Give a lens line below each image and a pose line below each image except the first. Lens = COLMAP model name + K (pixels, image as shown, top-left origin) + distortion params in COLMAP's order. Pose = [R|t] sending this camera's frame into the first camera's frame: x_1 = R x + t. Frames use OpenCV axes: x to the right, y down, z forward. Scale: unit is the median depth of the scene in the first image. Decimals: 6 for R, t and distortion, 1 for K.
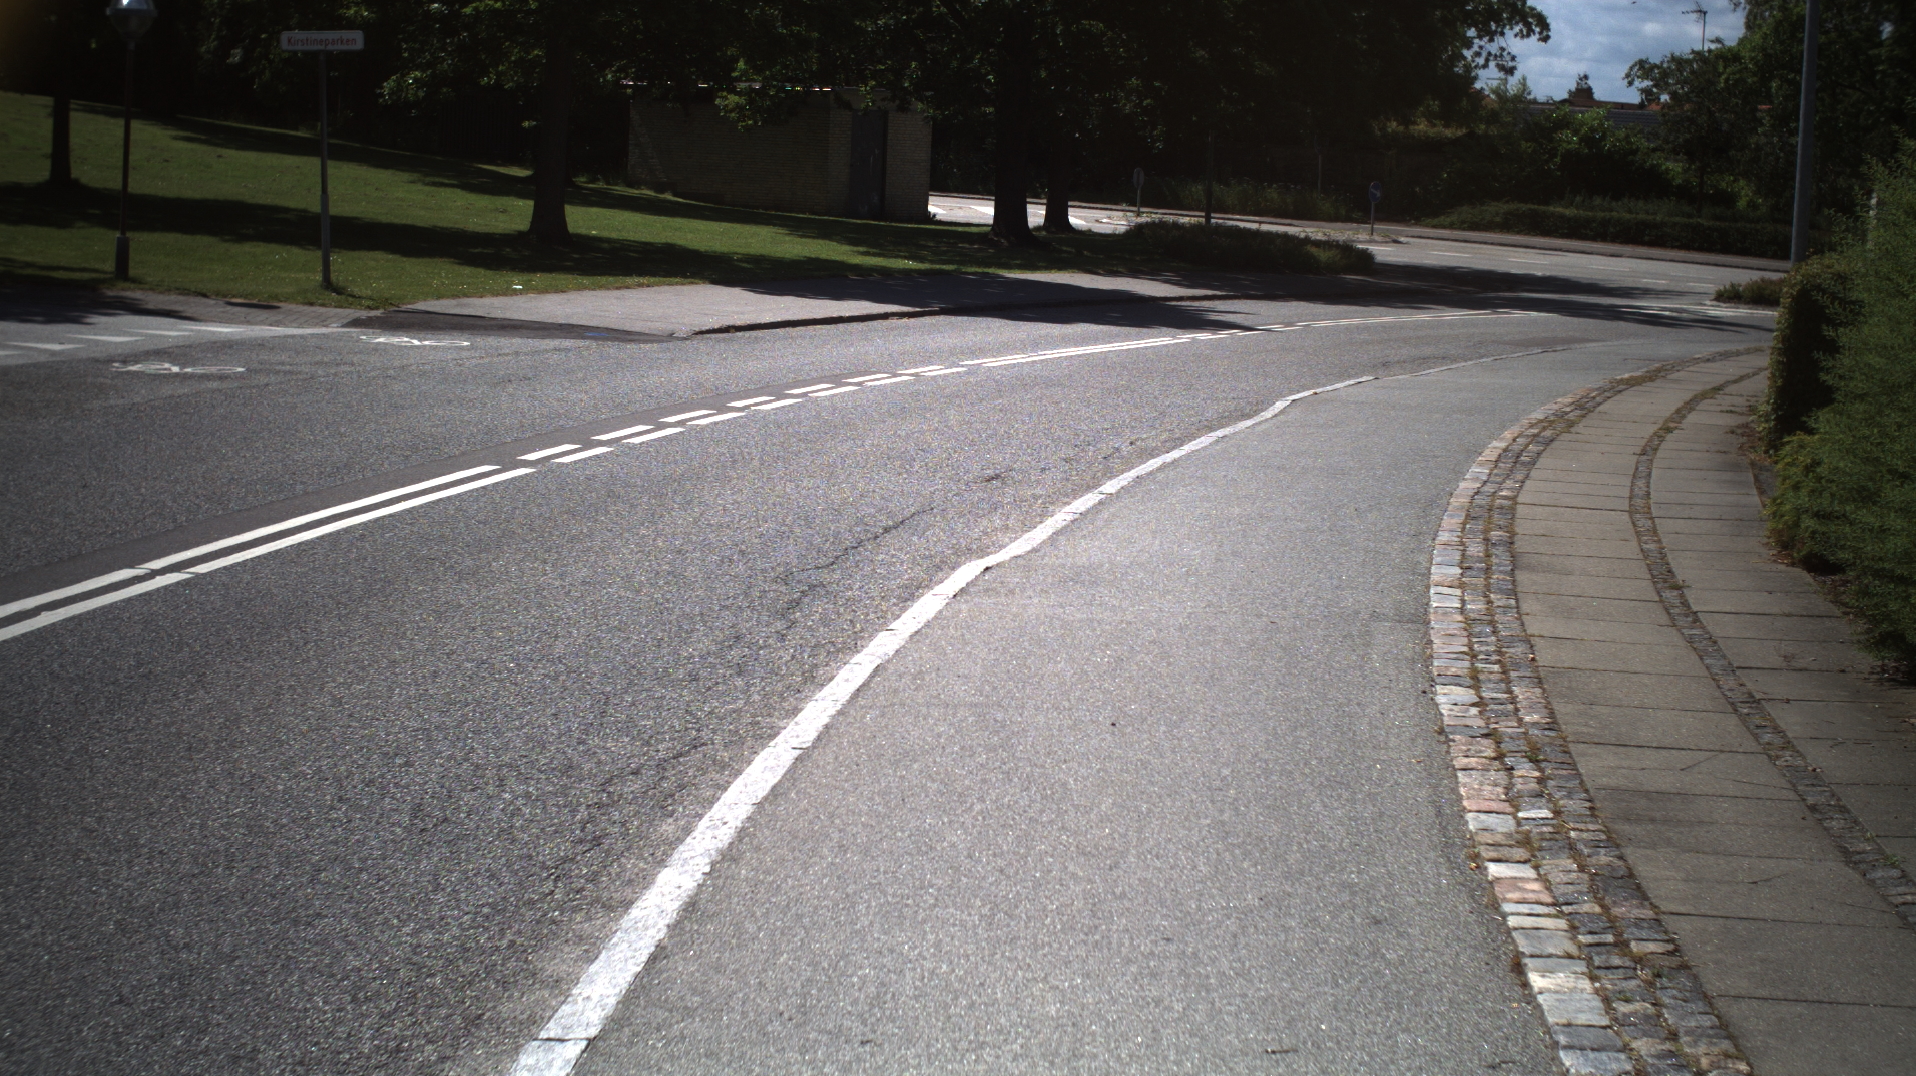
lens RADIAL K [[4700.6, 0, 956.8], [0, 4700.6, 538.7], [0, 0, 1]] dist [-0.526154, 1.459038]
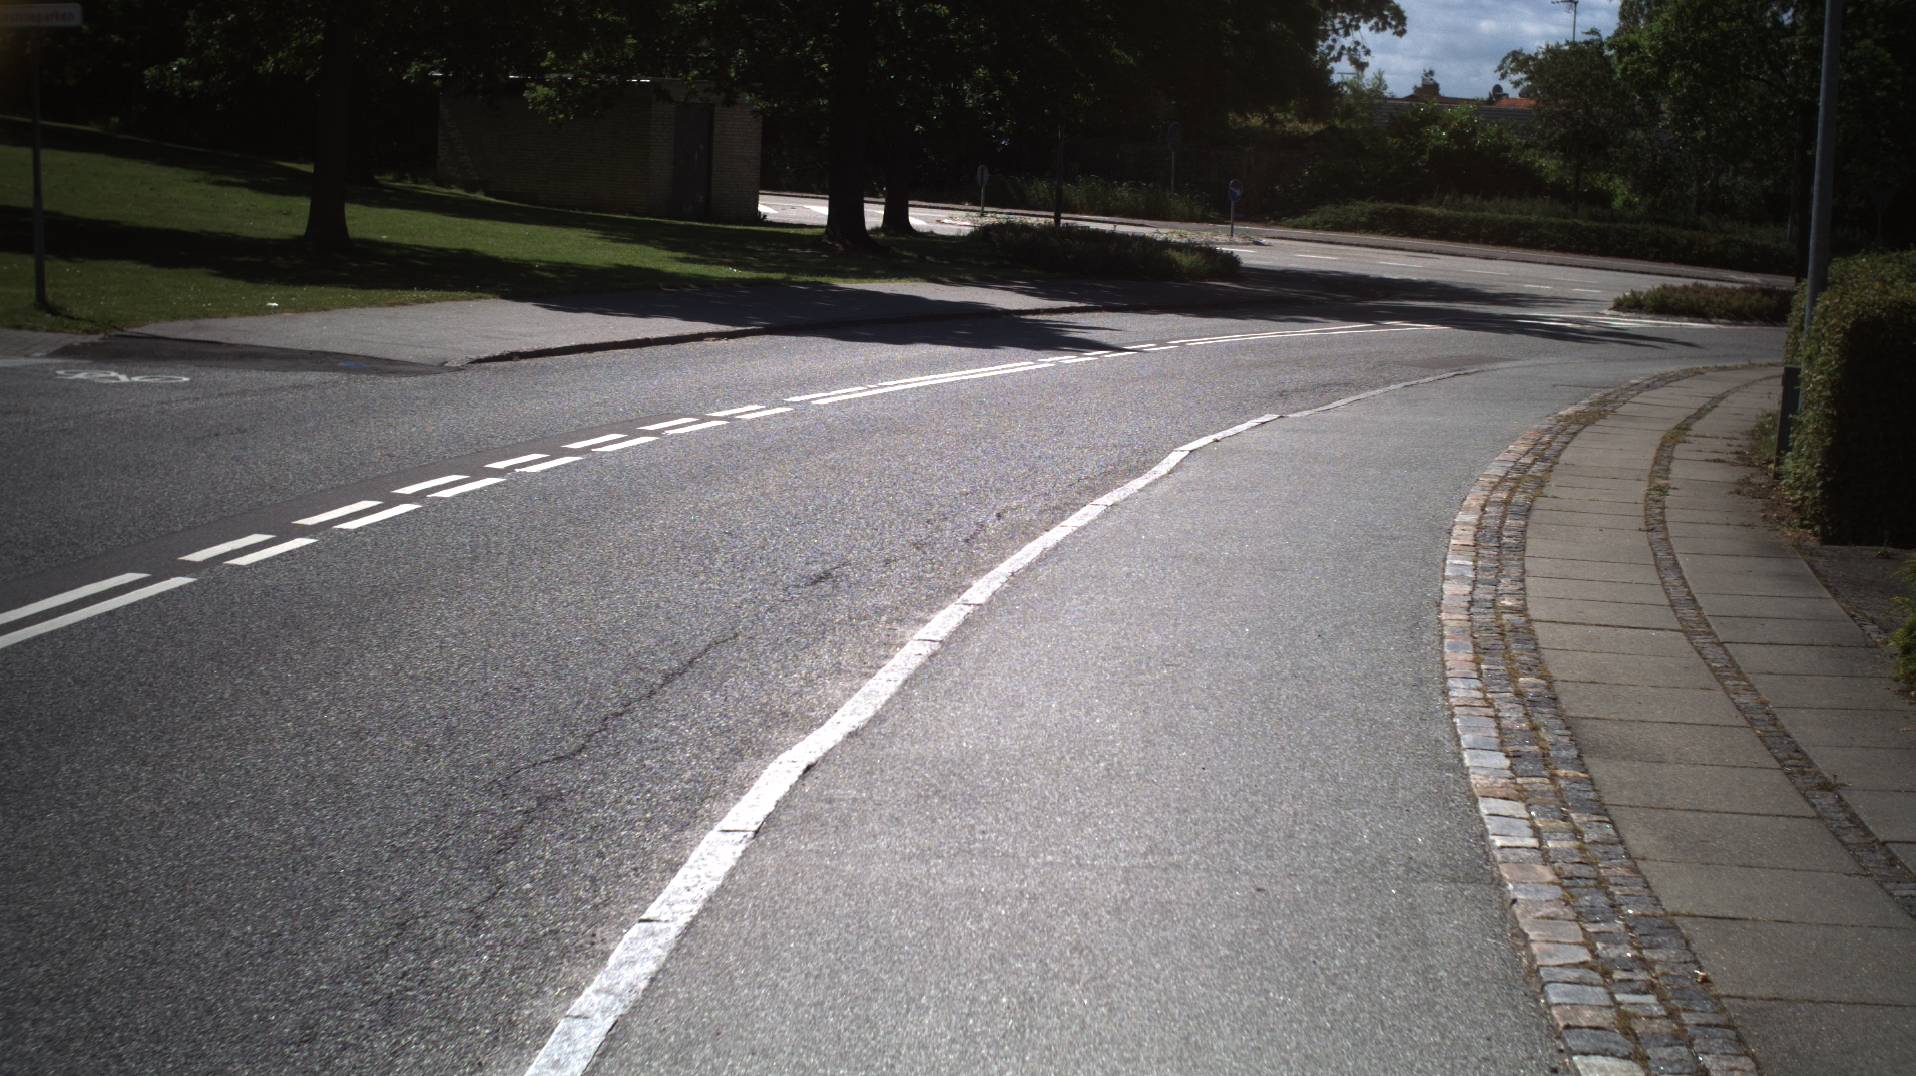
lens RADIAL K [[4686.7, 0, 958.0], [0, 4686.7, 538.0], [0, 0, 1]] dist [-0.529130, 1.311328]
pose [[0.999380, -0.000245, 0.035221, 0.001474], [0.000220, 1.000000, 0.000732, -0.009053], [-0.035221, -0.000723, 0.999379, 0.114190]]
